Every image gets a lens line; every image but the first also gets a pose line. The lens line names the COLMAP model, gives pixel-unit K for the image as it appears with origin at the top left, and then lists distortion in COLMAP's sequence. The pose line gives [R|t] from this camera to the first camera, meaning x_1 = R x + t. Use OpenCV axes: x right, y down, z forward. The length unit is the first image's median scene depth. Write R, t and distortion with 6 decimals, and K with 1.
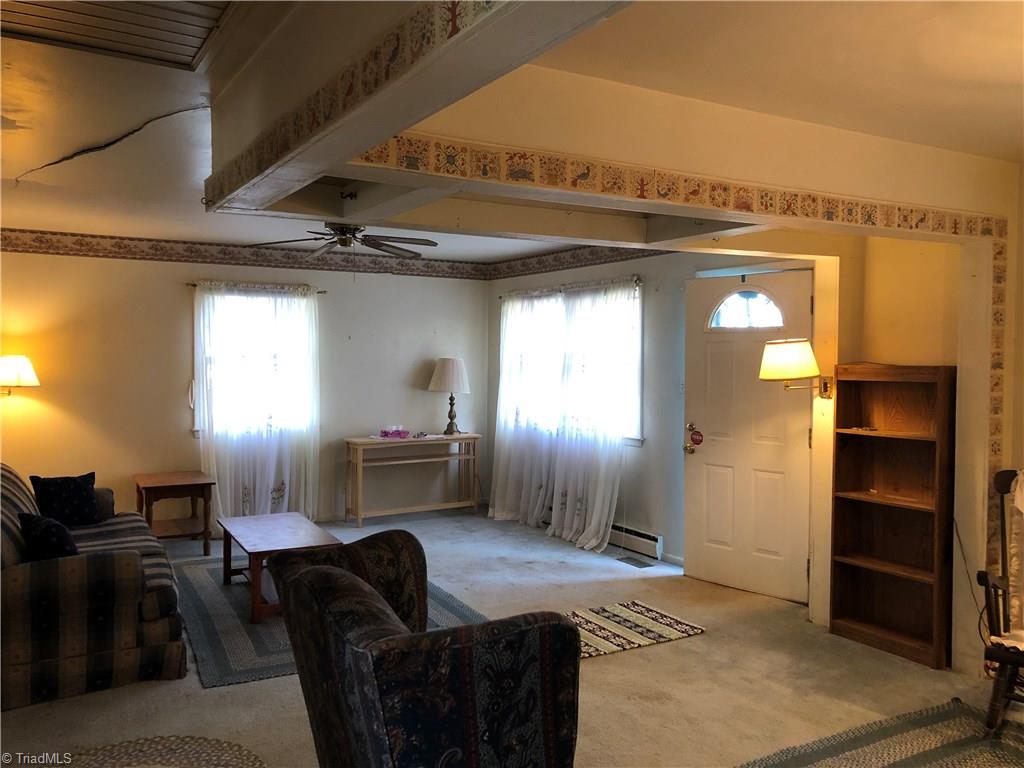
lens RADIAL K [[850.1, 0, 513.5], [0, 850.1, 379.1], [0, 0, 1]] dist [0.022408, 0.001734]
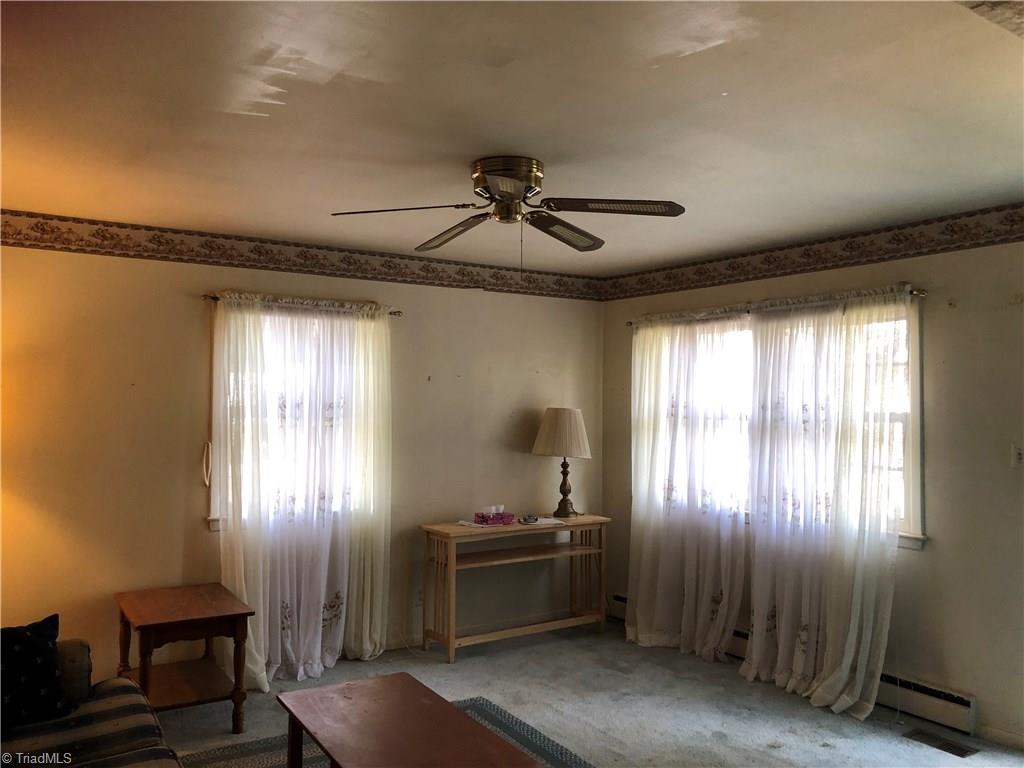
lens RADIAL K [[836.0, 0, 487.3], [0, 836.0, 379.8], [0, 0, 1]] dist [0.032999, -0.008290]
pose [[0.999384, 0.001653, 0.035051, -0.218314], [0.000161, 0.998663, -0.051689, -0.016350], [-0.035090, 0.051663, 0.998048, 0.407947]]
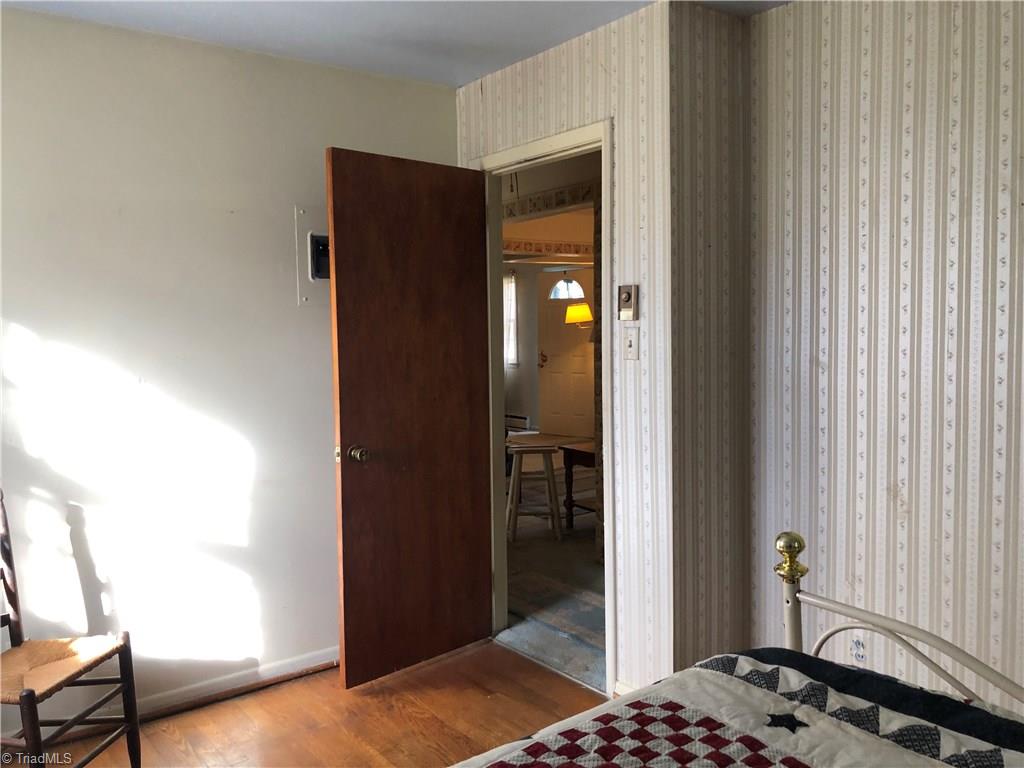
lens RADIAL K [[850.1, 0, 513.5], [0, 850.1, 379.1], [0, 0, 1]] dist [0.022408, 0.001734]
pose [[0.994596, -0.027729, 0.100051, -0.037024], [0.024801, 0.999230, 0.030397, 0.054297], [-0.100817, -0.027751, 0.994518, -0.819482]]
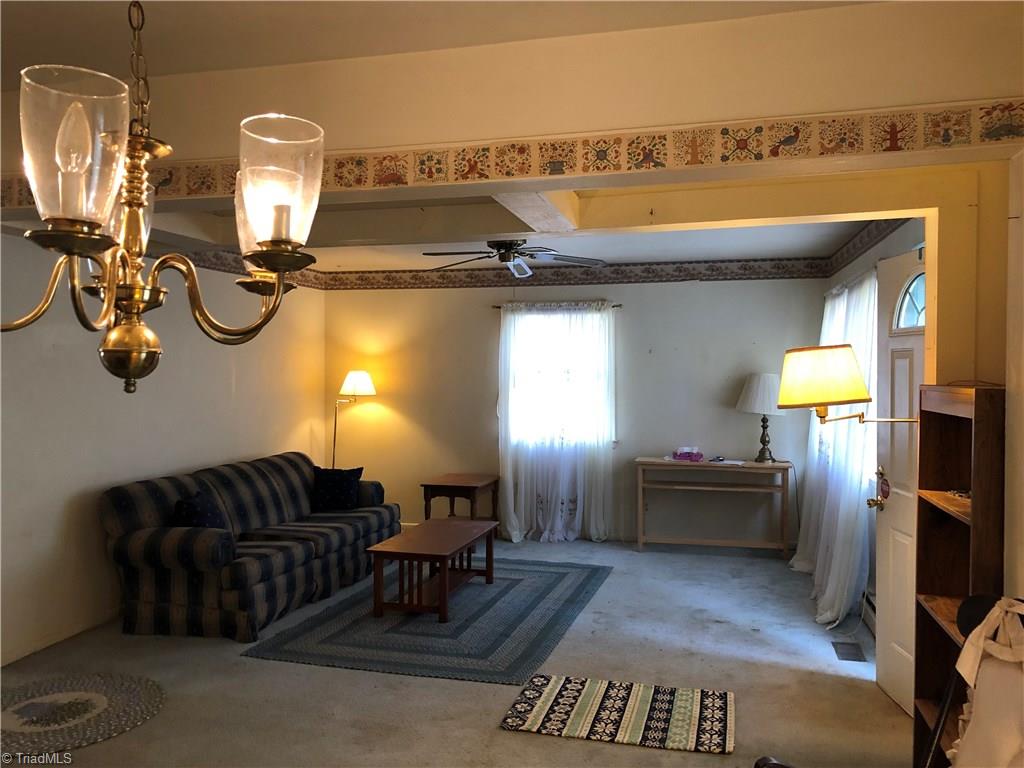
lens RADIAL K [[850.1, 0, 513.5], [0, 850.1, 379.1], [0, 0, 1]] dist [0.022408, 0.001734]
pose [[0.704401, 0.003214, -0.709795, 0.485337], [-0.015443, 0.999822, -0.010799, -0.007040], [0.709634, 0.018568, 0.704326, 0.286645]]
